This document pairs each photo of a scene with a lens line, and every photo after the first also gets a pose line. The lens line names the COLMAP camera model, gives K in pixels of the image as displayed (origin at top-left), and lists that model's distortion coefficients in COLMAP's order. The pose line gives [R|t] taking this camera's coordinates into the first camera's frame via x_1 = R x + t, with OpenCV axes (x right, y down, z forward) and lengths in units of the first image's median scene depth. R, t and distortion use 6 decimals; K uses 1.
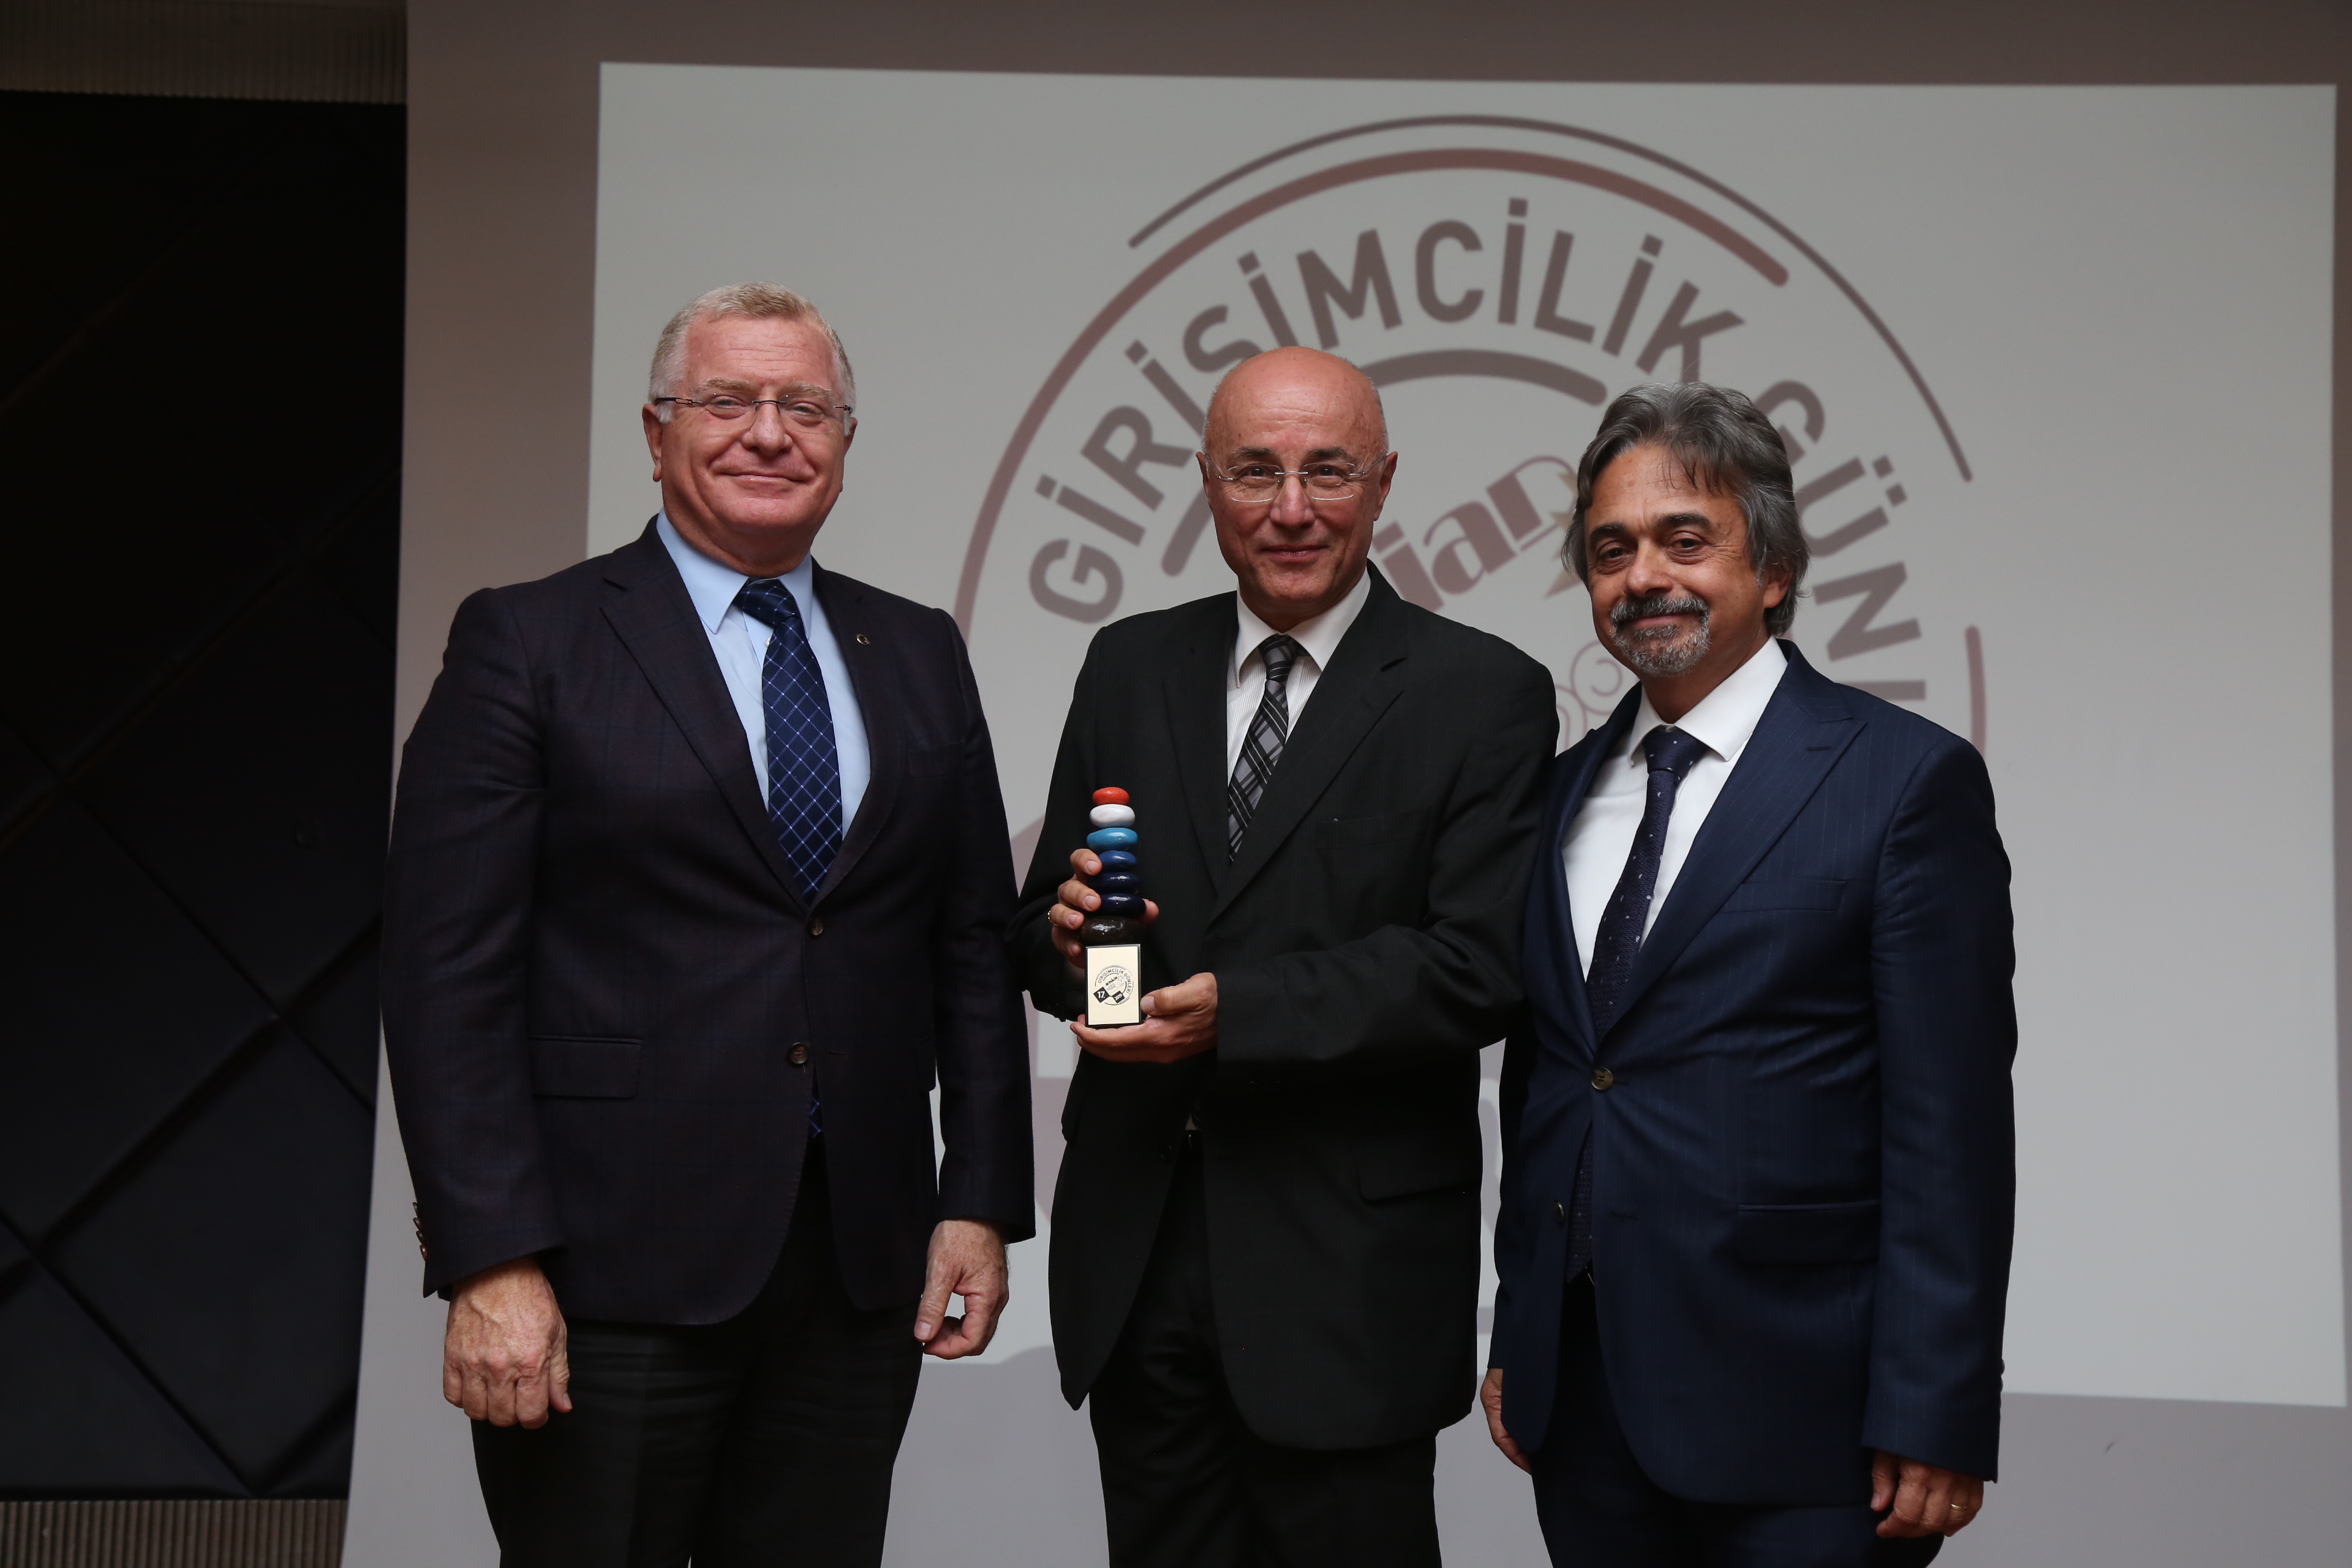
lens RADIAL K [[3184.7, 0, 1159.4], [0, 3184.7, 749.4], [0, 0, 1]] dist [0.153032, 0.000000]
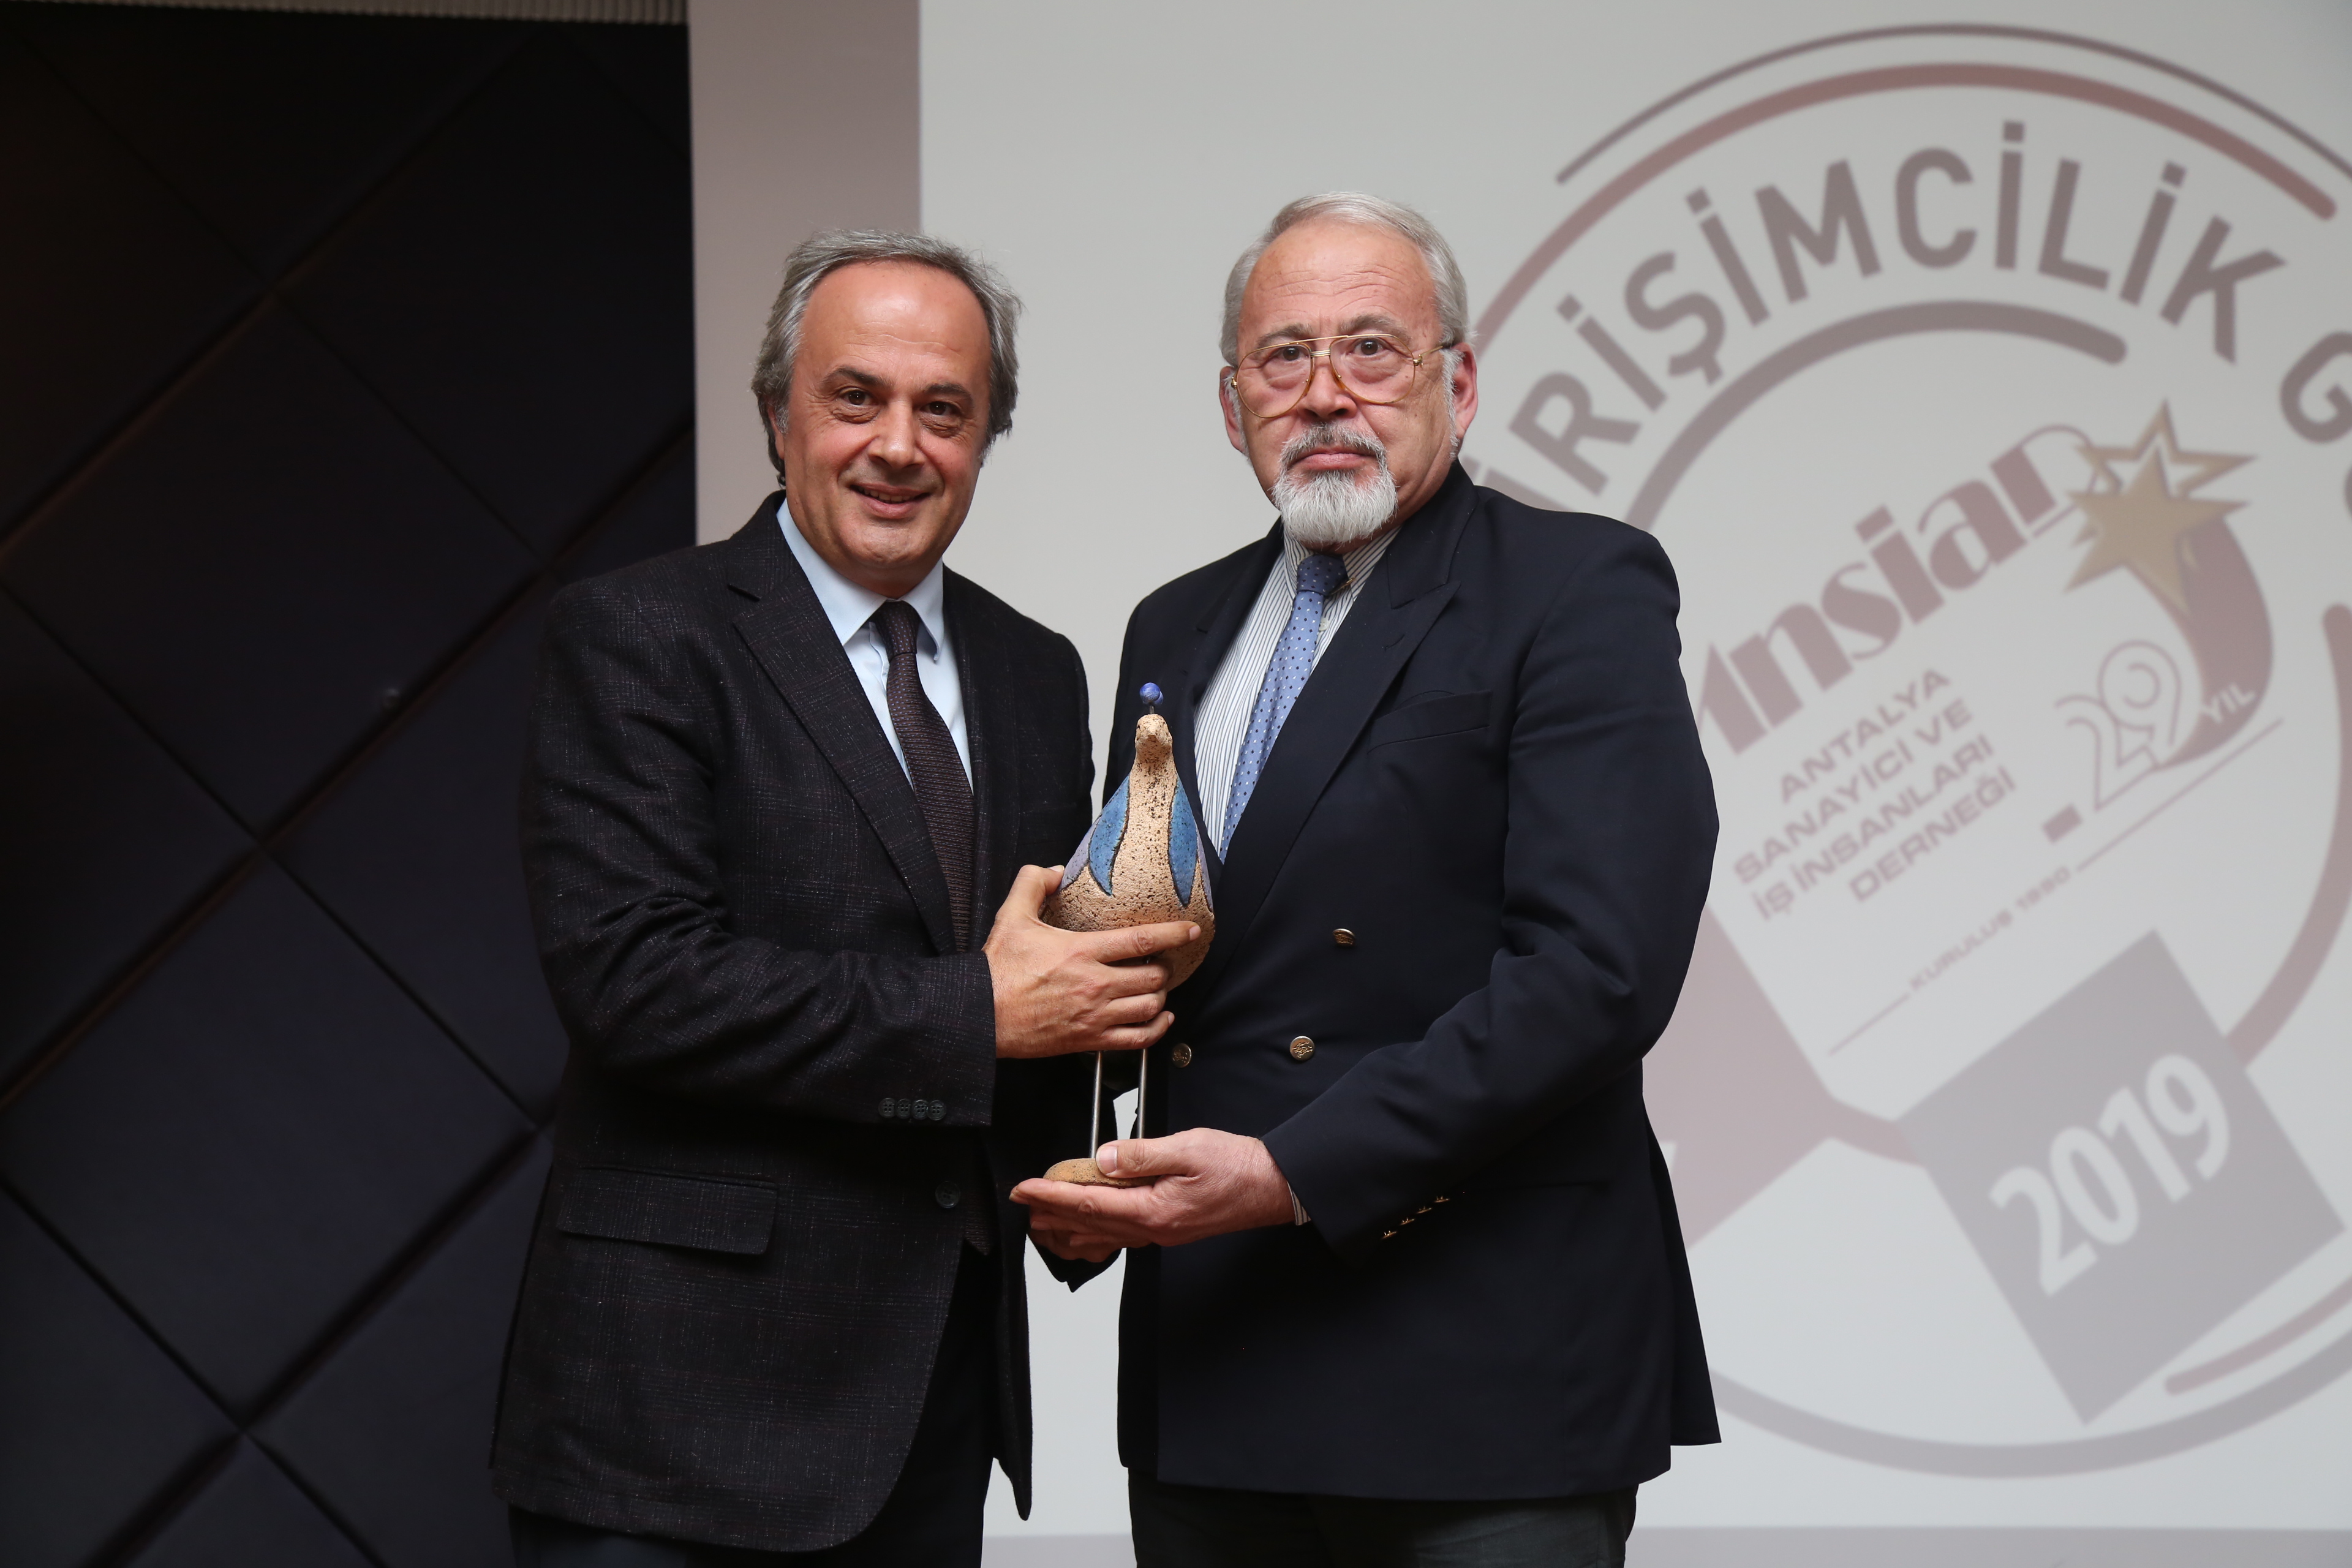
lens RADIAL K [[3195.1, 0, 1170.6], [0, 3195.1, 797.1], [0, 0, 1]] dist [0.159614, 0.000000]
pose [[0.995854, -0.017715, 0.089228, -0.188825], [0.018988, 0.999729, -0.013445, 0.013207], [-0.088966, 0.015083, 0.995920, 0.171337]]
